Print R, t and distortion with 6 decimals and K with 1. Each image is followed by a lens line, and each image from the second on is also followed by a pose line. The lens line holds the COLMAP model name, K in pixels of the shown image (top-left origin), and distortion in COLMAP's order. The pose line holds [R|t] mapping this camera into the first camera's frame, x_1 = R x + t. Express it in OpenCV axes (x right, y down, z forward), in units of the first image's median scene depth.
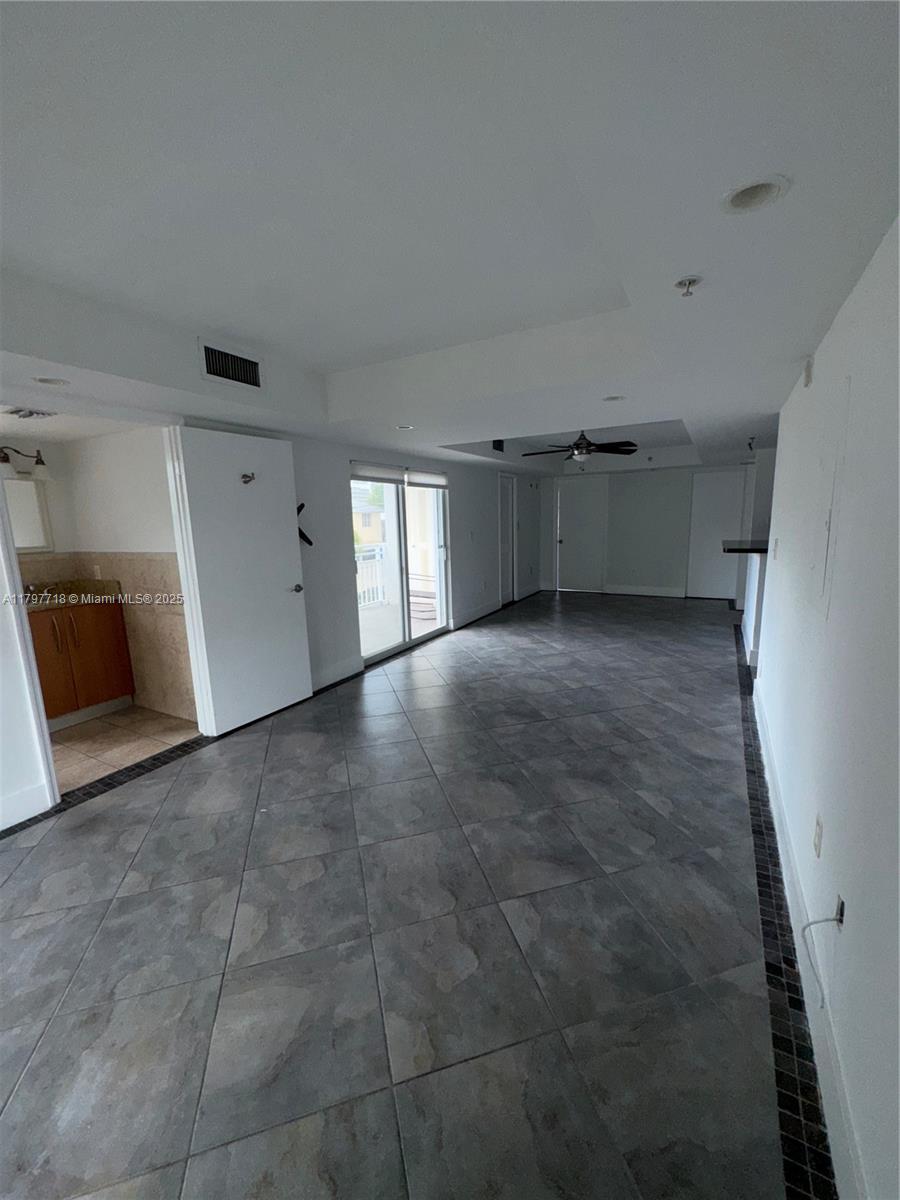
lens RADIAL K [[479.7, 0, 450.0], [0, 479.7, 600.0], [0, 0, 1]] dist [-0.003090, 0.000067]
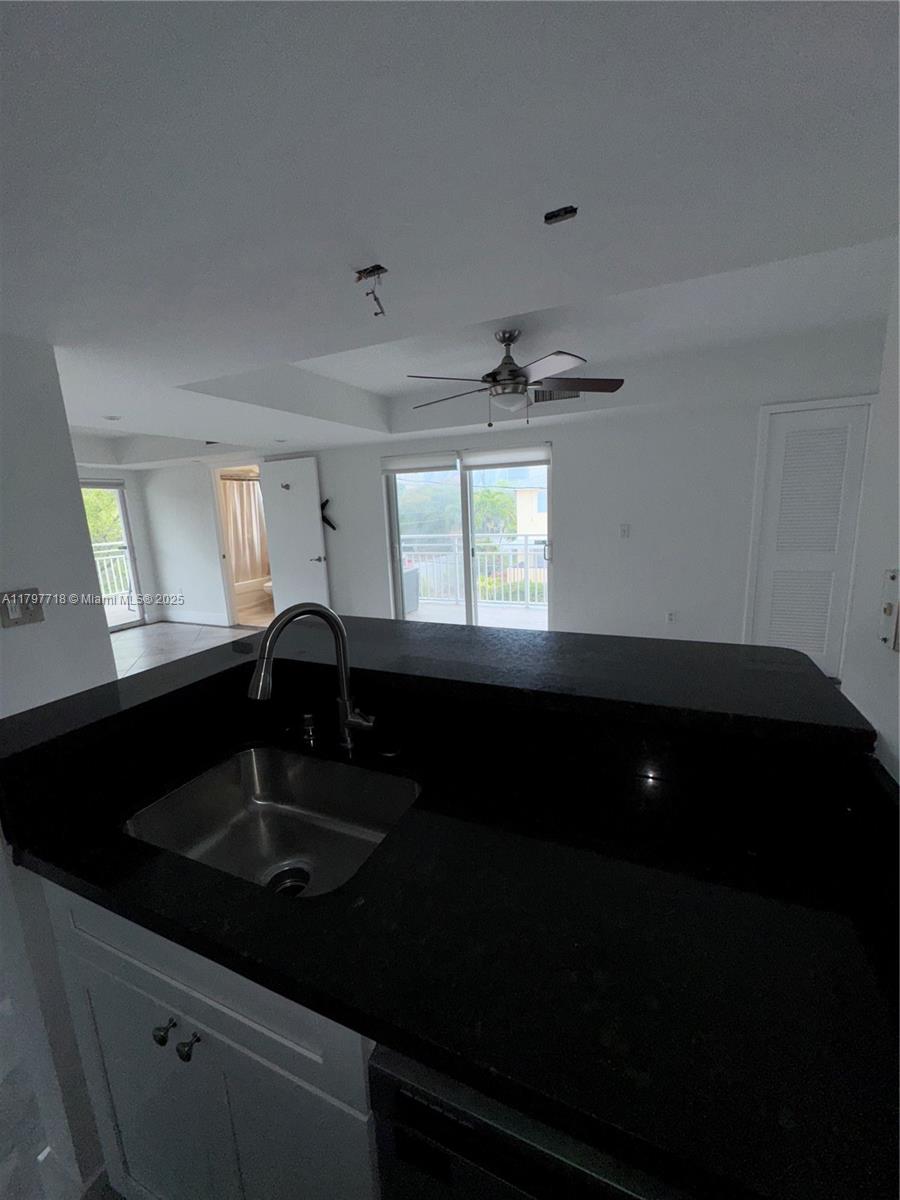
lens RADIAL K [[479.7, 0, 450.0], [0, 479.7, 600.0], [0, 0, 1]] dist [-0.003090, 0.000067]
pose [[0.072061, 0.225758, -0.971515, 1.140224], [-0.129183, 0.967955, 0.215349, -0.266294], [0.988999, 0.109985, 0.098915, 1.254576]]
